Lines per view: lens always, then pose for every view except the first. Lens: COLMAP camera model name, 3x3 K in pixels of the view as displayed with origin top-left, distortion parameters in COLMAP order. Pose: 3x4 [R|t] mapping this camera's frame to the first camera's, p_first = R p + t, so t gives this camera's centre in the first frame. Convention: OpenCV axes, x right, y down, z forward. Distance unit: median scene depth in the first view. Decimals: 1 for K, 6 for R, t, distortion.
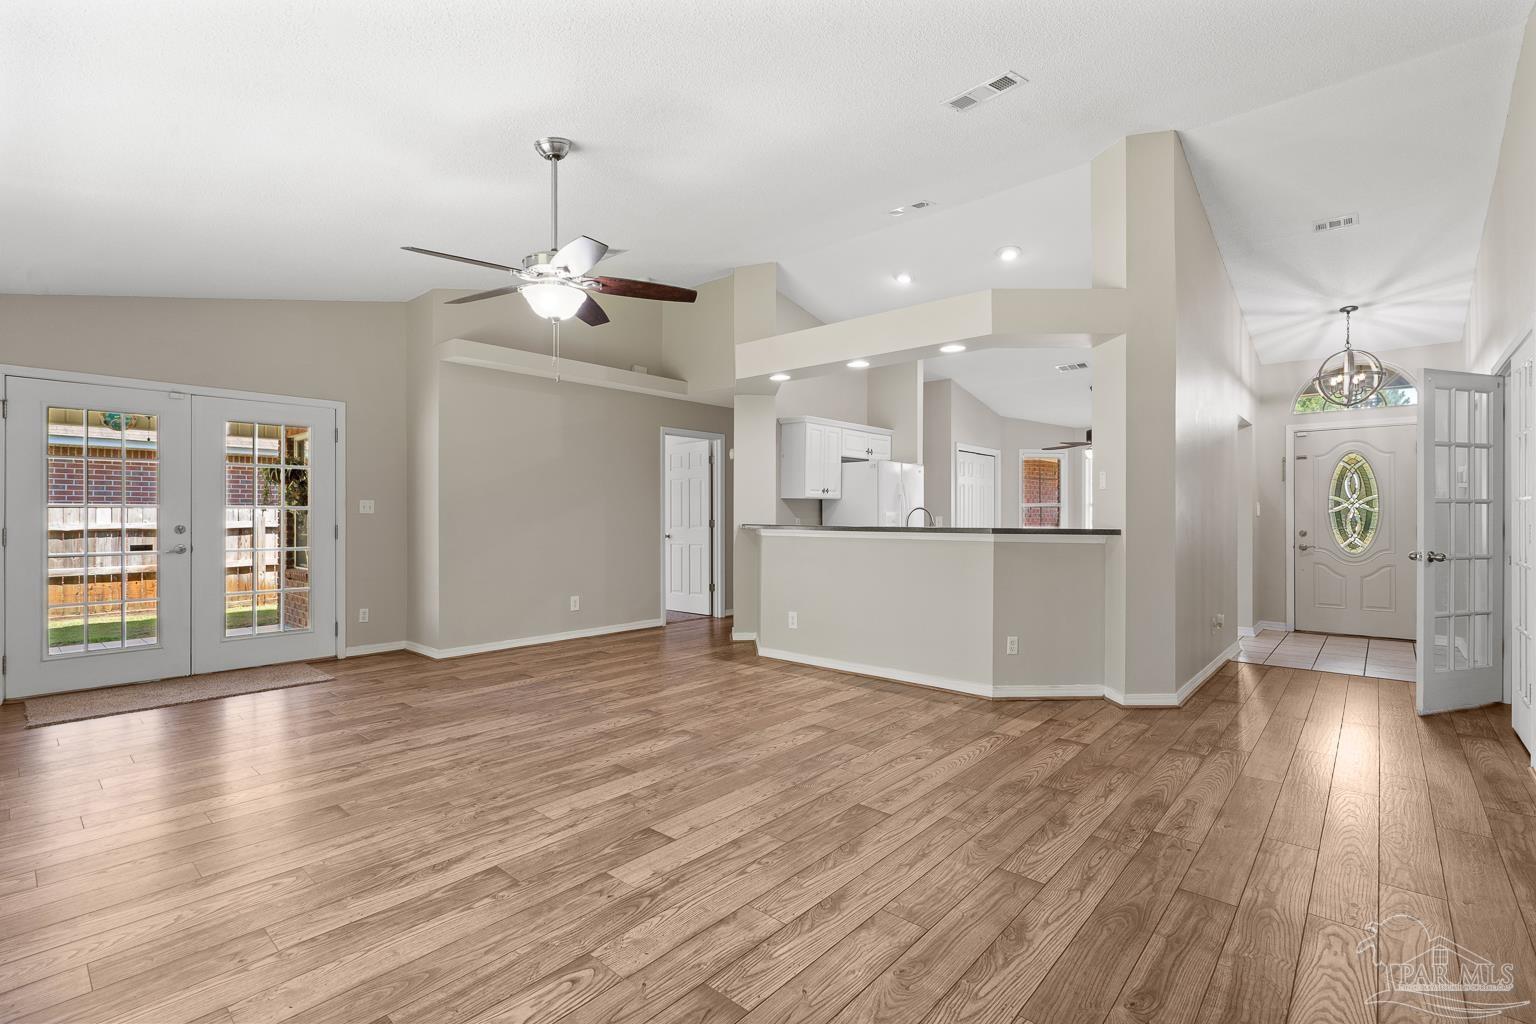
lens RADIAL K [[694.0, 0, 761.7], [0, 694.0, 512.3], [0, 0, 1]] dist [-0.002413, 0.000428]
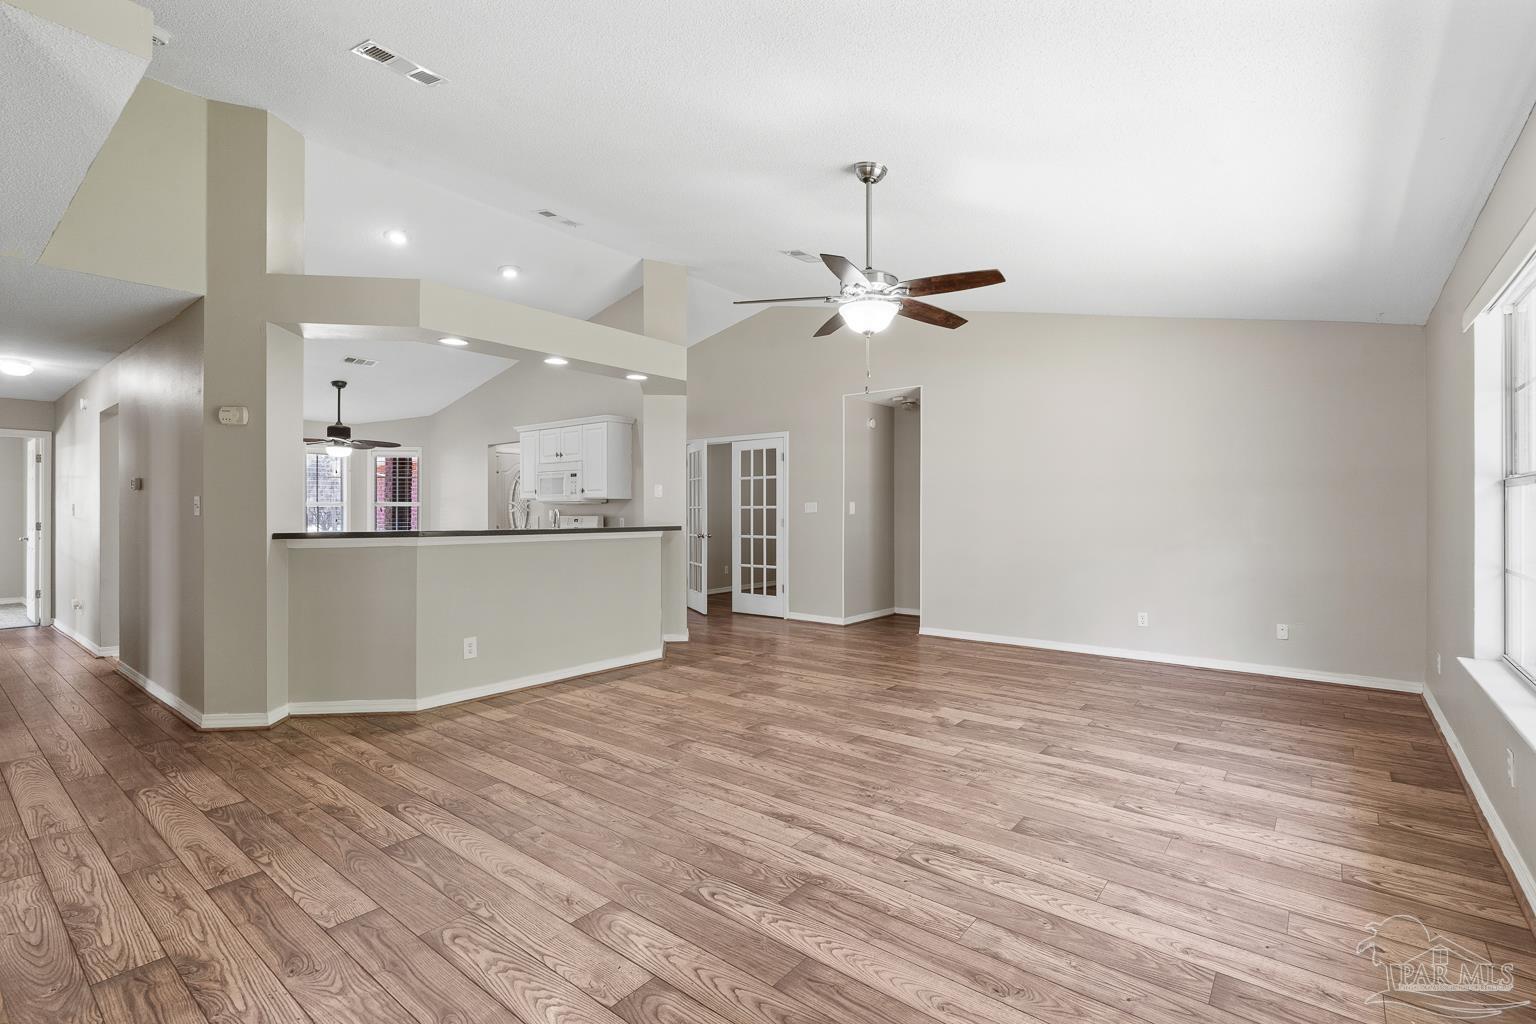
lens RADIAL K [[704.1, 0, 756.7], [0, 704.1, 510.6], [0, 0, 1]] dist [-0.007681, 0.001309]
pose [[-0.042917, 0.001142, 0.999078, -1.209083], [-0.002651, 0.999996, -0.001257, -0.006082], [-0.999075, -0.002702, -0.042914, 1.083826]]
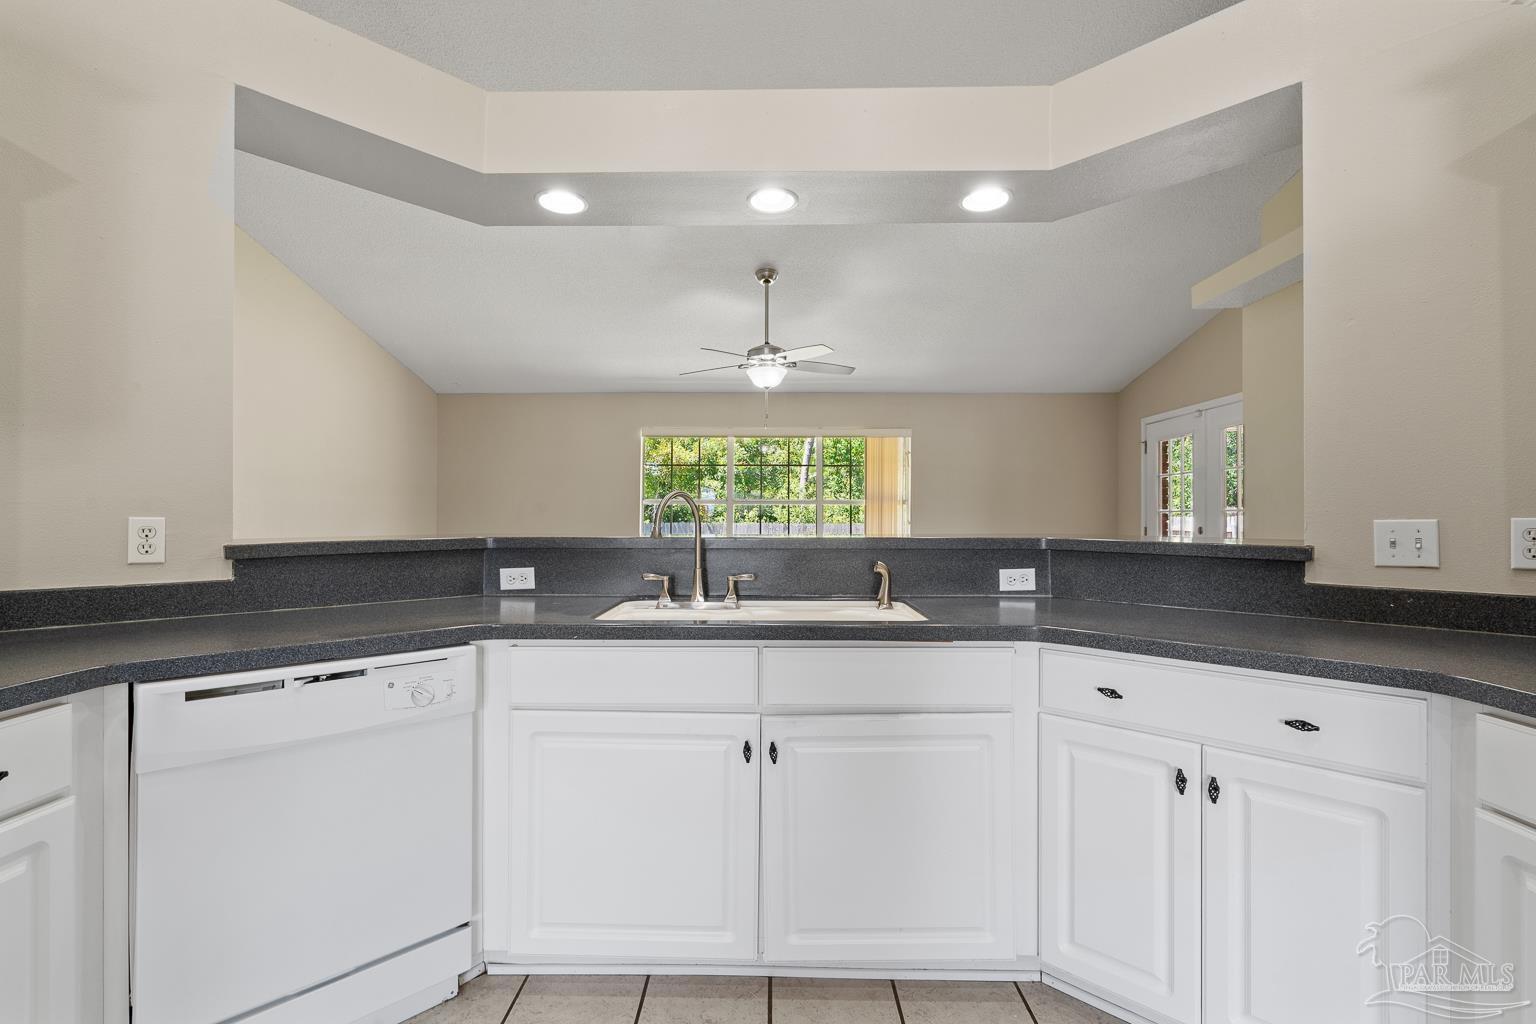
lens RADIAL K [[722.0, 0, 762.5], [0, 722.0, 516.4], [0, 0, 1]] dist [0.001563, 0.001248]
pose [[-0.751537, -0.005800, -0.659666, 0.670356], [-0.000299, 0.999964, -0.008451, 0.015600], [0.659691, -0.006154, -0.751512, 1.945193]]
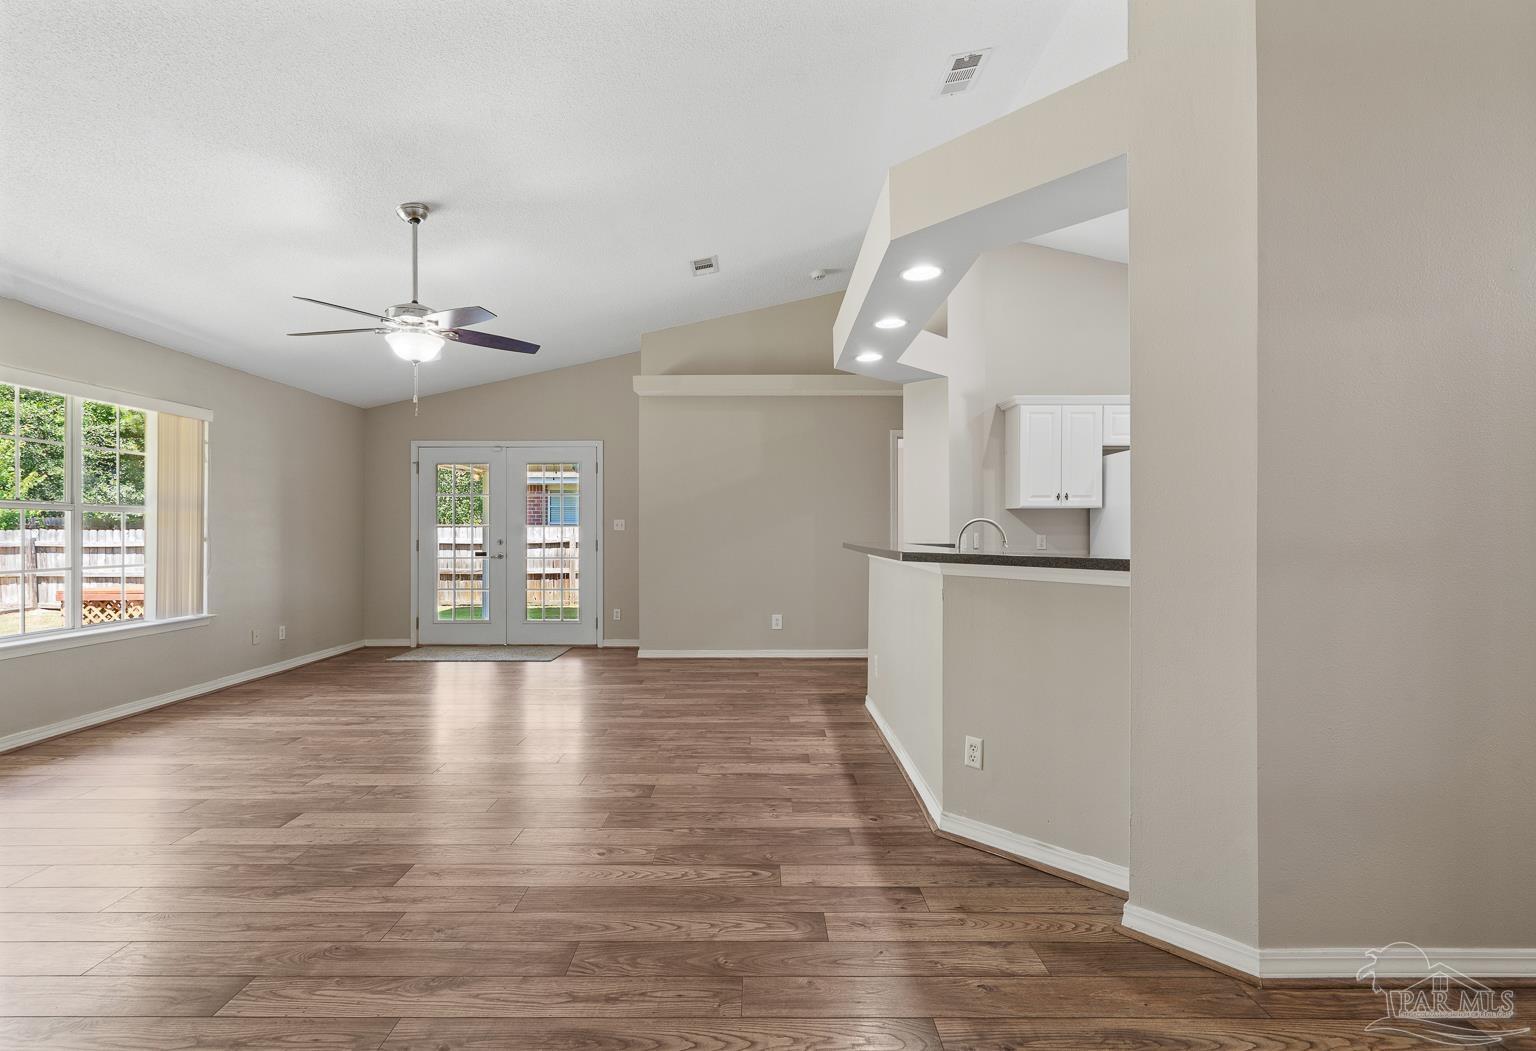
lens RADIAL K [[714.7, 0, 760.9], [0, 714.7, 527.7], [0, 0, 1]] dist [-0.002749, 0.000363]
pose [[0.665532, -0.006049, -0.746345, 0.859390], [0.005091, 0.999981, -0.003565, 0.003379], [0.746352, -0.001427, 0.665550, 0.571182]]
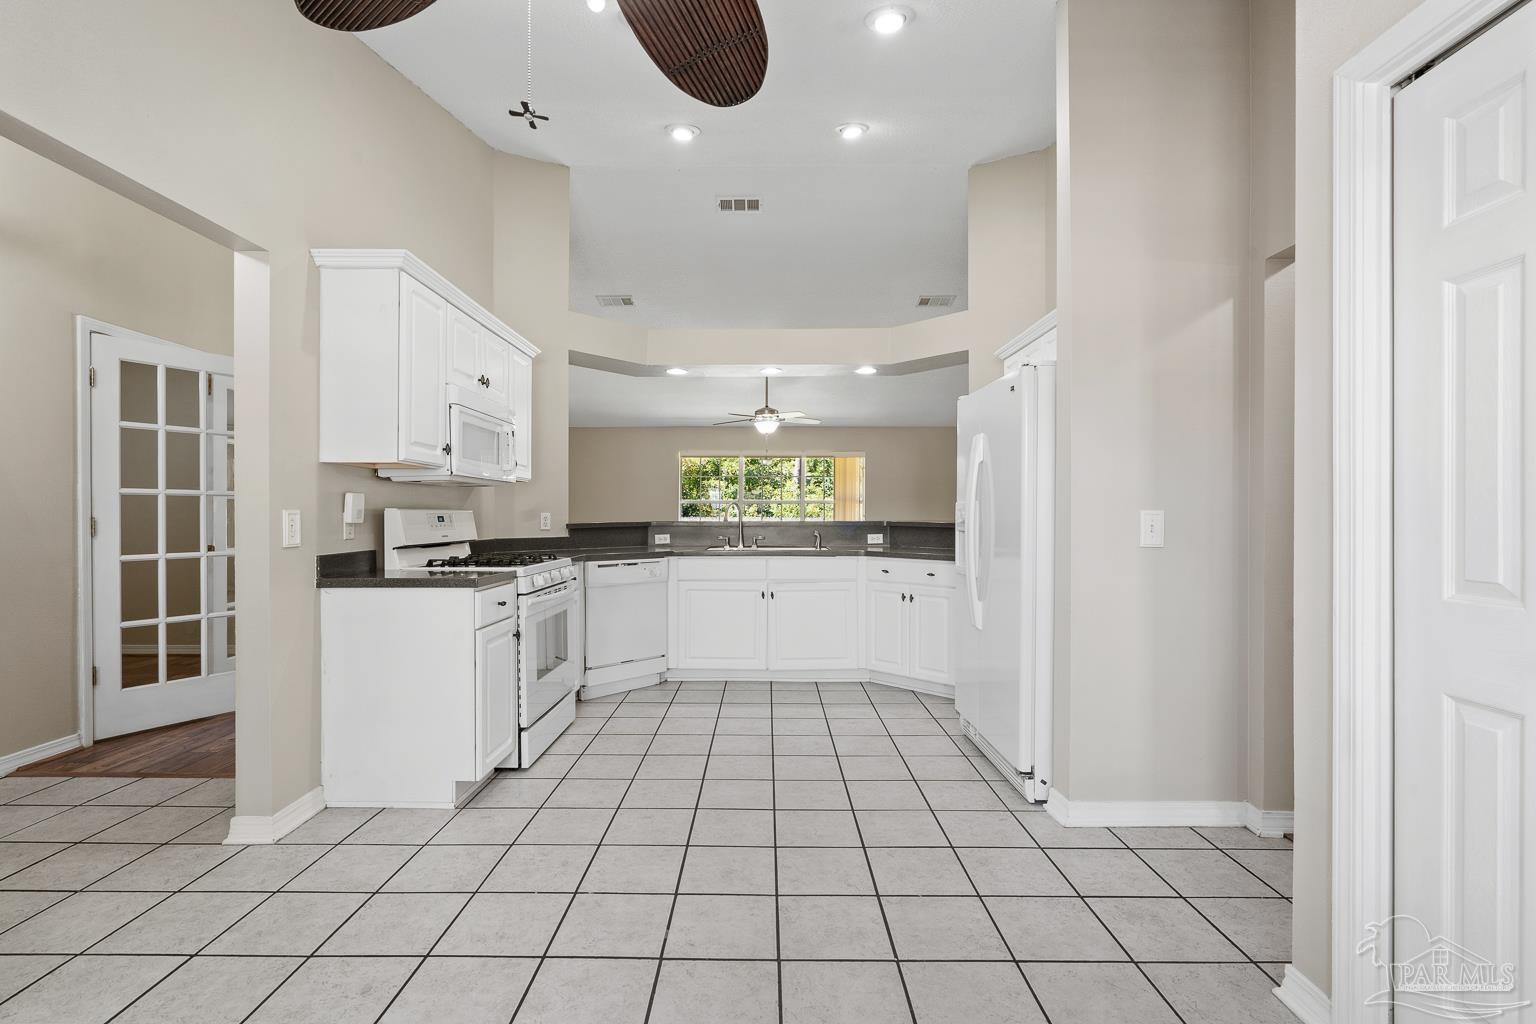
lens RADIAL K [[706.2, 0, 763.3], [0, 706.2, 517.5], [0, 0, 1]] dist [0.000065, -0.000529]
pose [[-0.747283, 0.000882, -0.664506, 1.253099], [0.001634, 0.999999, -0.000511, 0.022107], [0.664504, -0.001468, -0.747283, 2.581168]]
